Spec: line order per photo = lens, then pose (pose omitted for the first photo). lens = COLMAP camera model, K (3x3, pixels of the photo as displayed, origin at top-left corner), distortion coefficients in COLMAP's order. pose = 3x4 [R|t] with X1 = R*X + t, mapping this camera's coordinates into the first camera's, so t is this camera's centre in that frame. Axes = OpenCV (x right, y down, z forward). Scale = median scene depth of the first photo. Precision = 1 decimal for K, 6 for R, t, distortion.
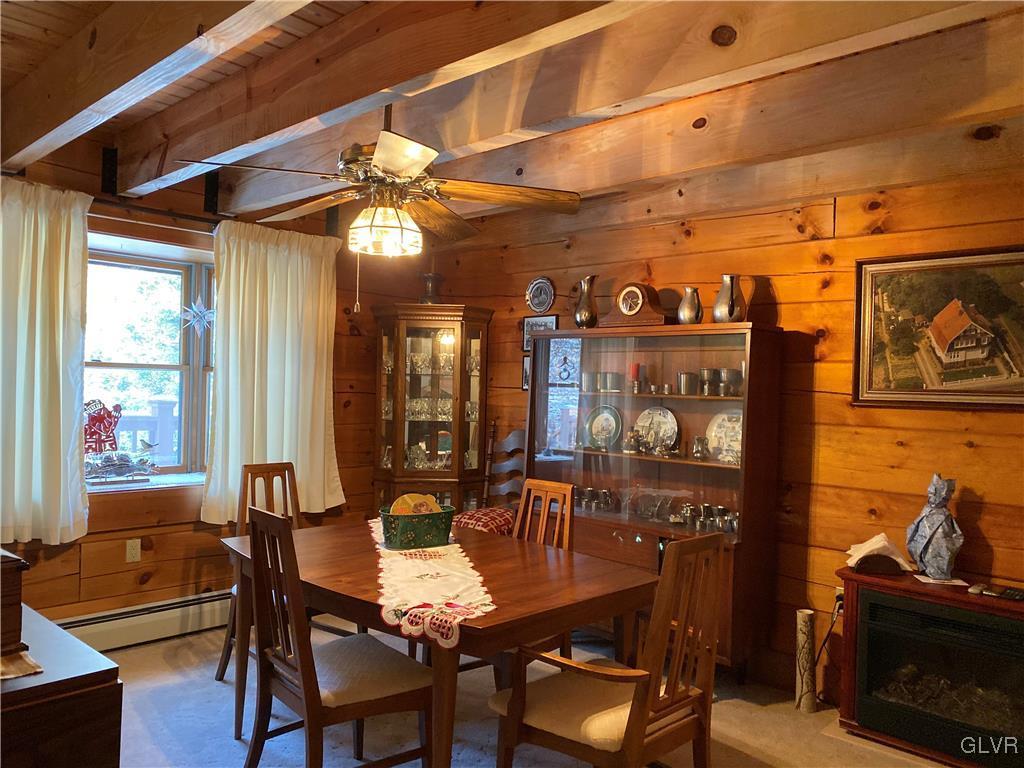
lens RADIAL K [[792.2, 0, 512.0], [0, 792.2, 384.0], [0, 0, 1]] dist [0.002215, 0.000342]
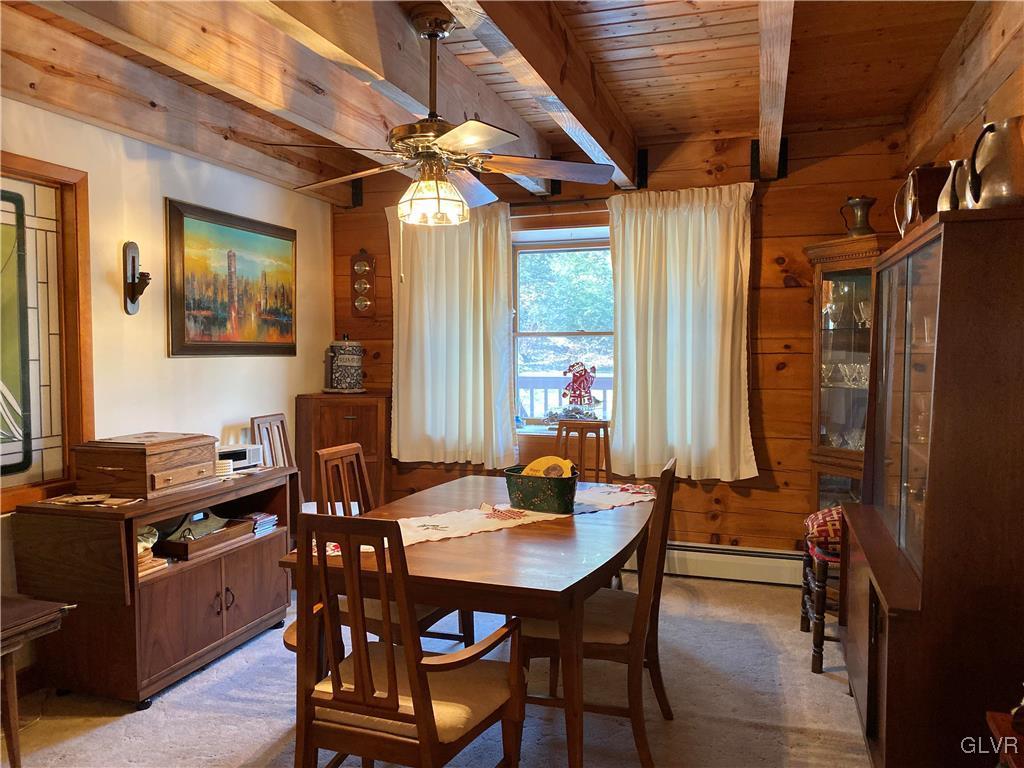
lens RADIAL K [[792.2, 0, 512.0], [0, 792.2, 384.0], [0, 0, 1]] dist [0.002215, 0.000342]
pose [[0.355129, 0.020325, -0.934596, 0.669038], [0.018499, 0.999415, 0.028764, 0.018294], [0.934634, -0.027504, 0.354546, 0.532840]]
